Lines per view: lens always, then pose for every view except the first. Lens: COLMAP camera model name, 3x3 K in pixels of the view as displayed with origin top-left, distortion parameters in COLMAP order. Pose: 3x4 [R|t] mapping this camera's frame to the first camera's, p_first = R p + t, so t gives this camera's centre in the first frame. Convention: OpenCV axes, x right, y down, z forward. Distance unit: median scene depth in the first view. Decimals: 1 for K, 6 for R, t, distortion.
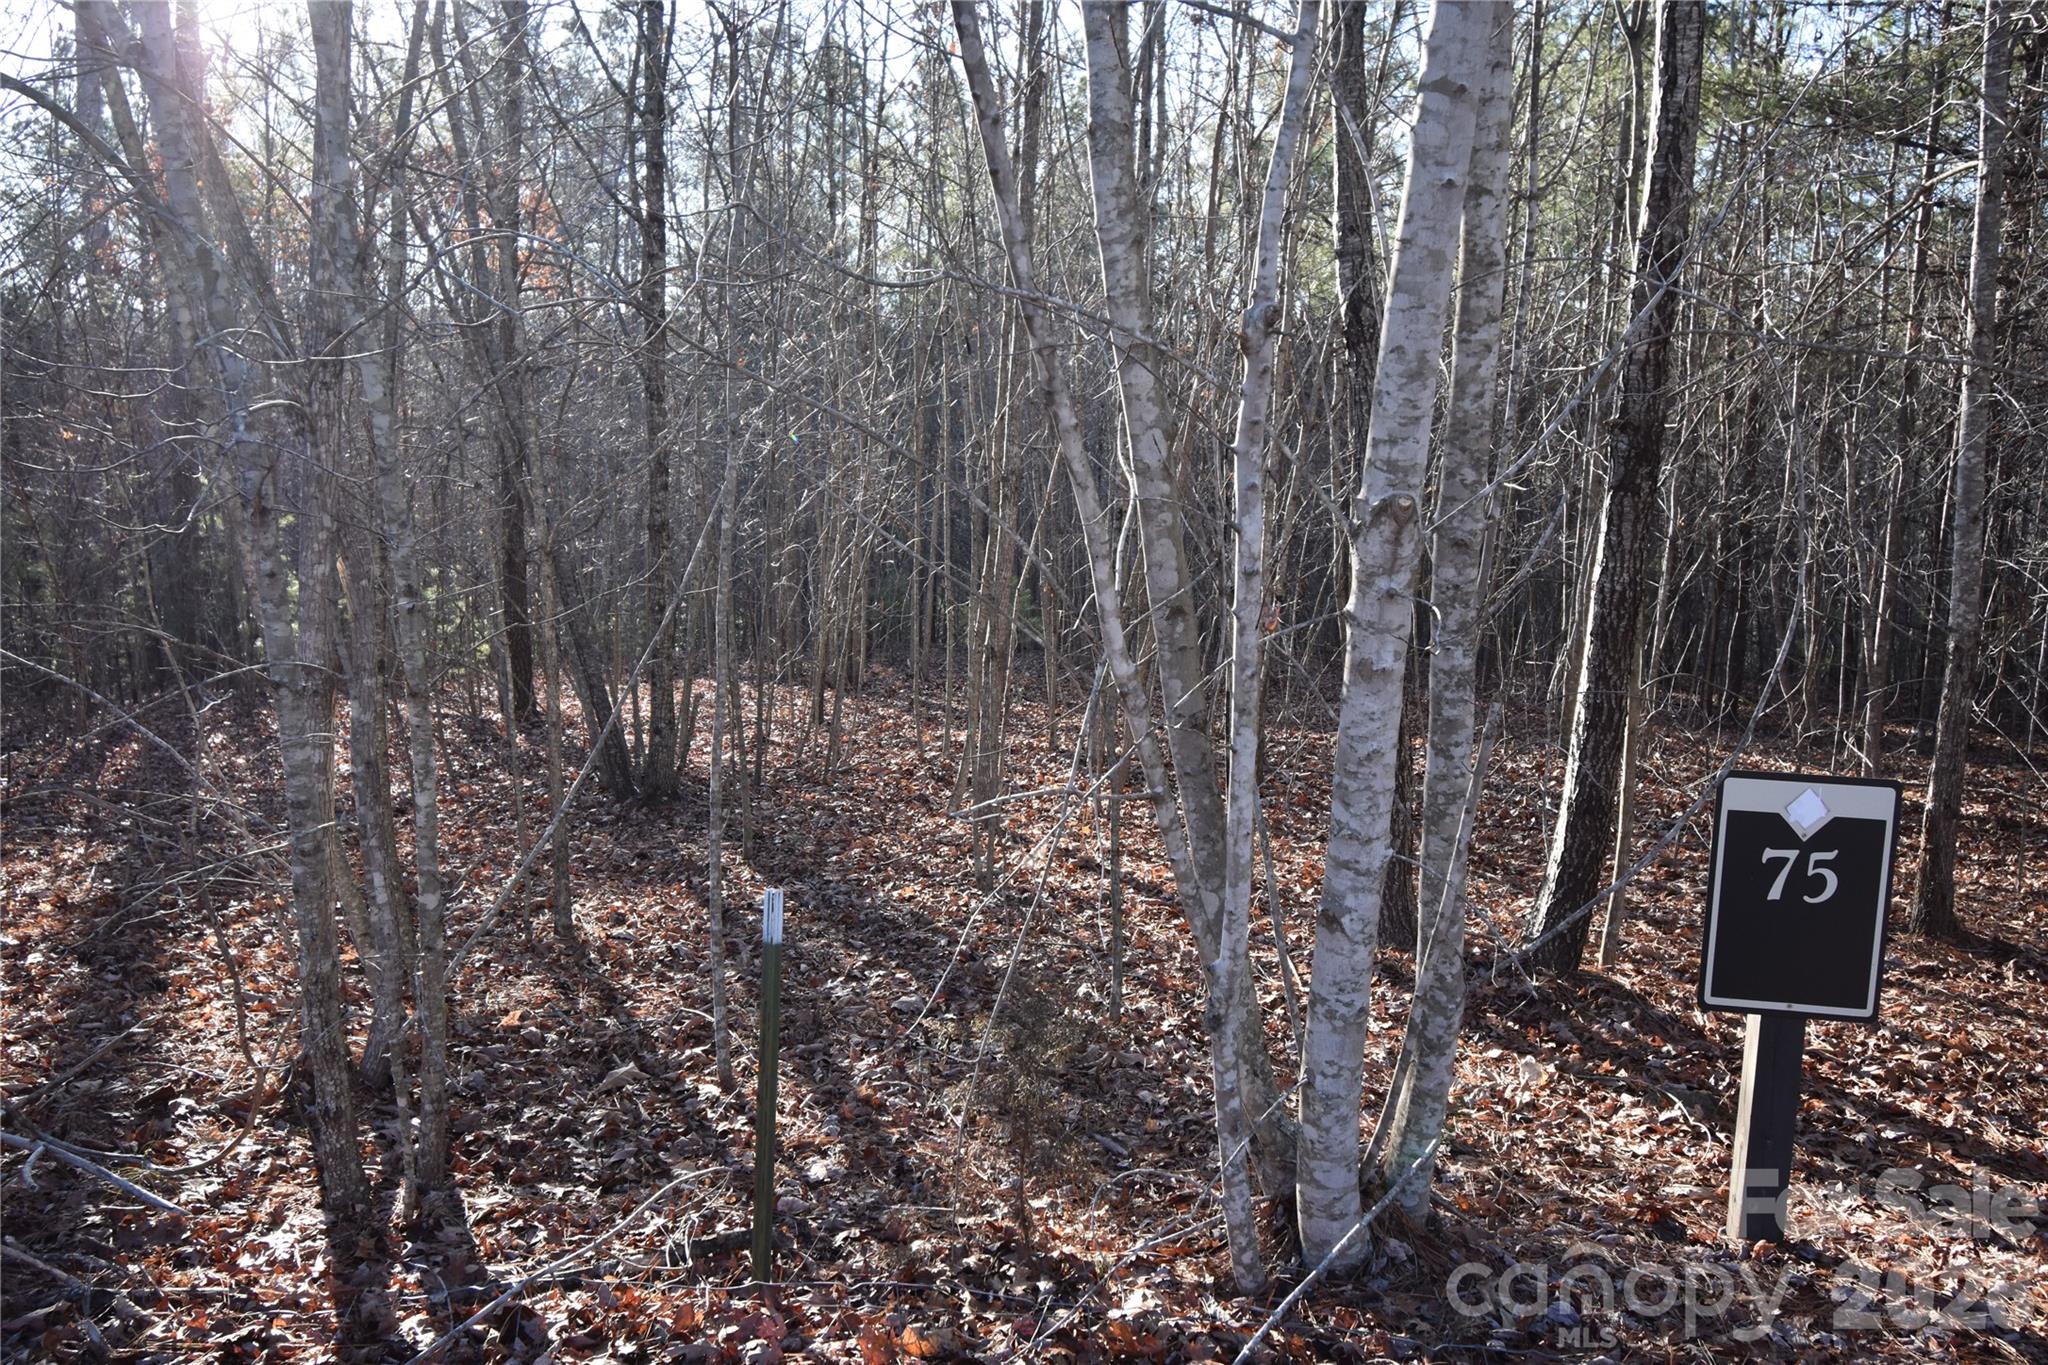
lens RADIAL K [[1636.8, 0, 1021.5], [0, 1636.8, 682.4], [0, 0, 1]] dist [0.004534, -0.026758]
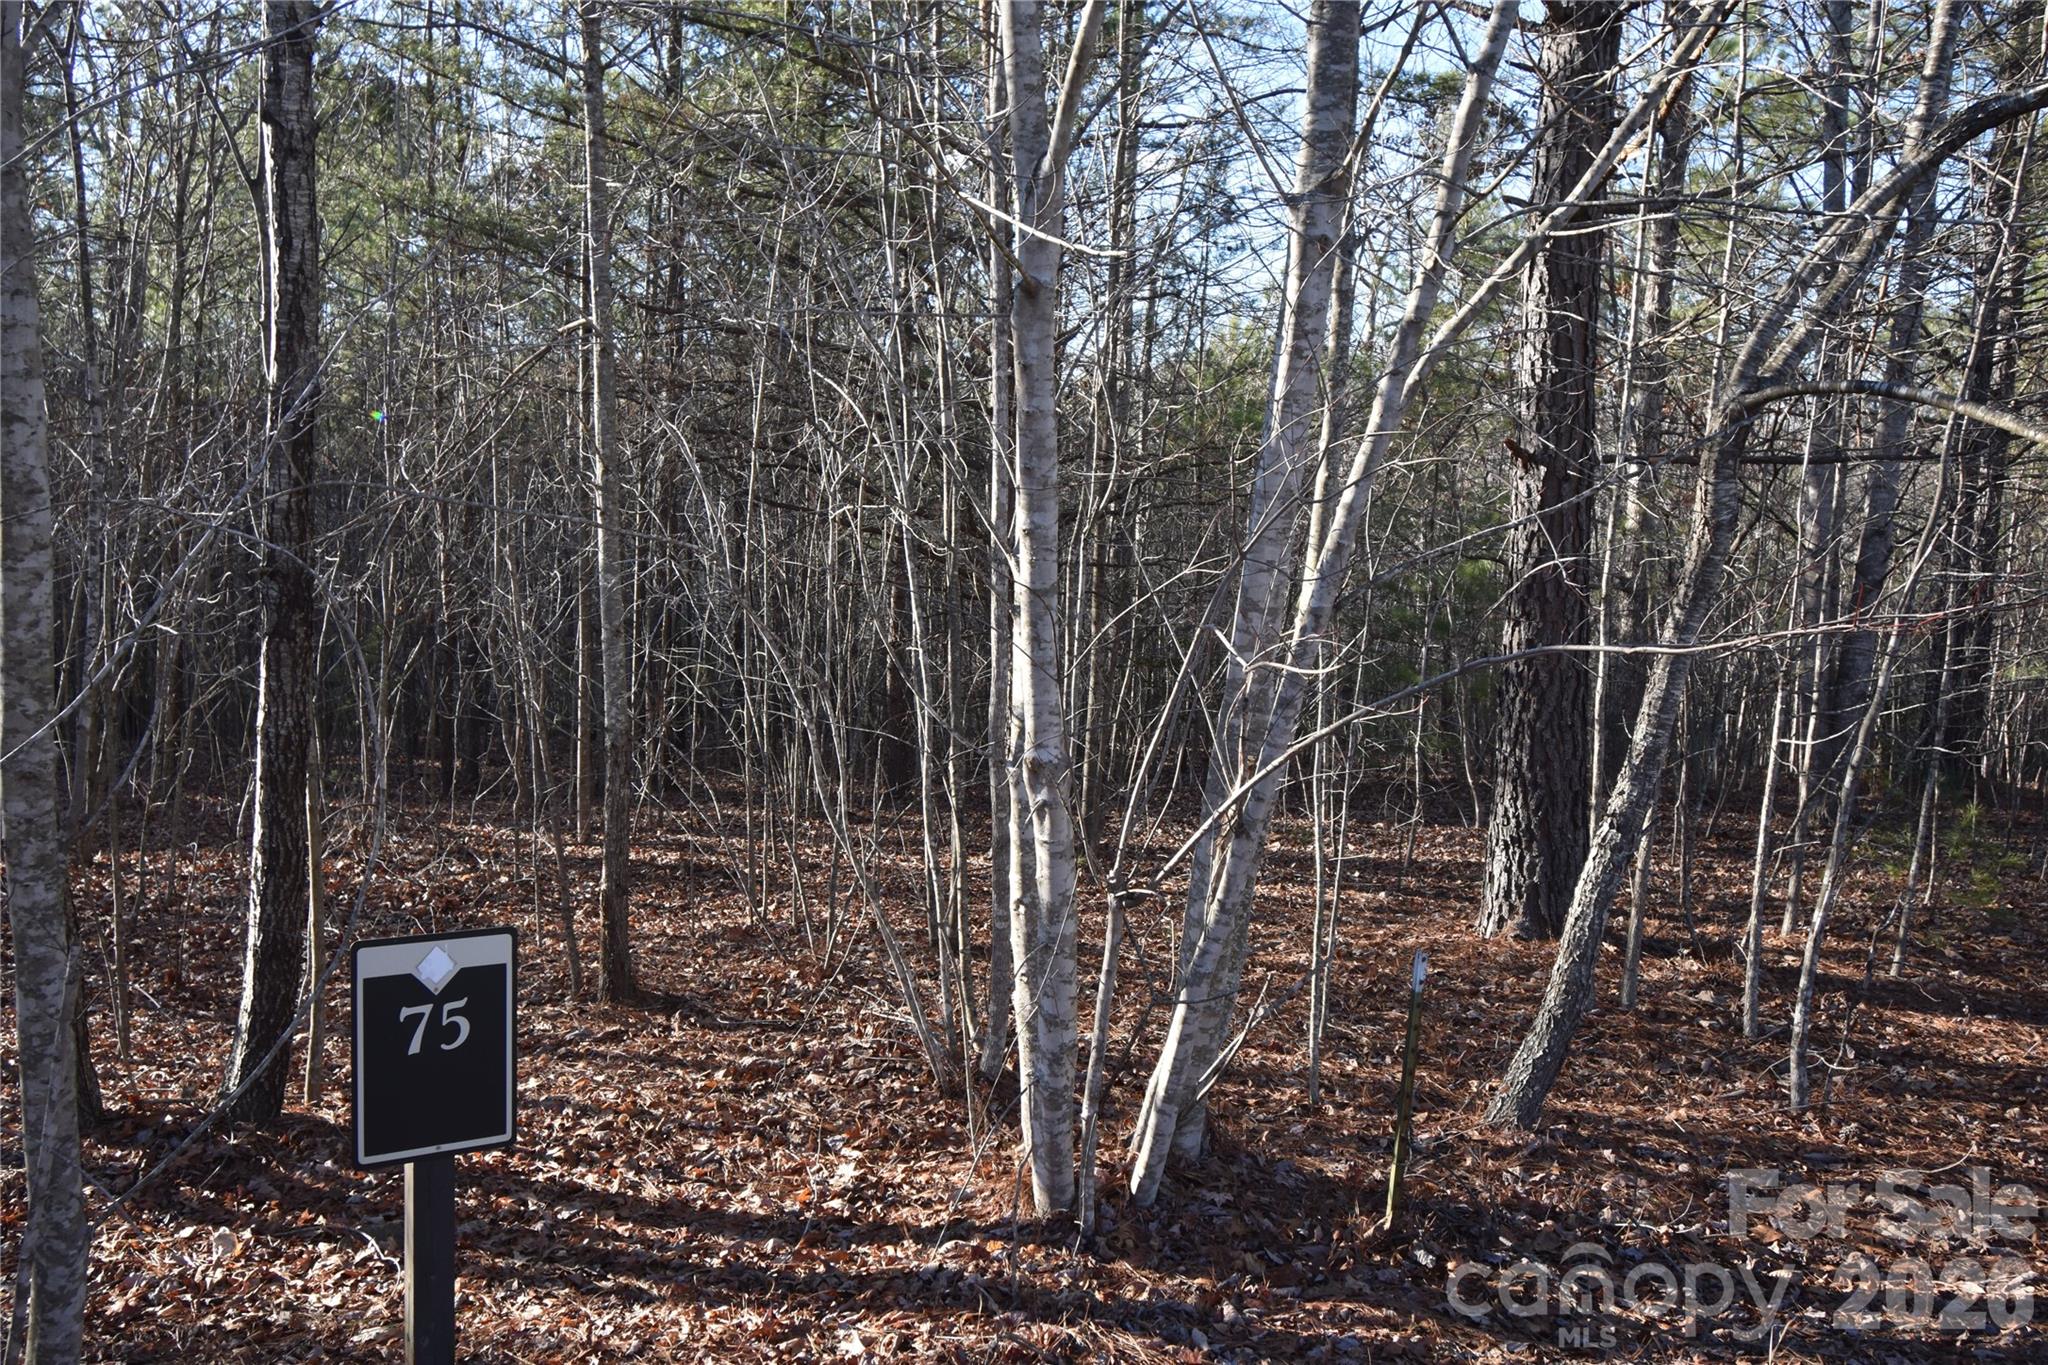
lens RADIAL K [[1636.8, 0, 1026.9], [0, 1636.8, 681.3], [0, 0, 1]] dist [0.004534, -0.026758]
pose [[0.749503, -0.068817, 0.658414, 0.051690], [0.086182, 0.996261, 0.006025, -0.060494], [-0.656367, 0.052228, 0.752632, -0.062600]]
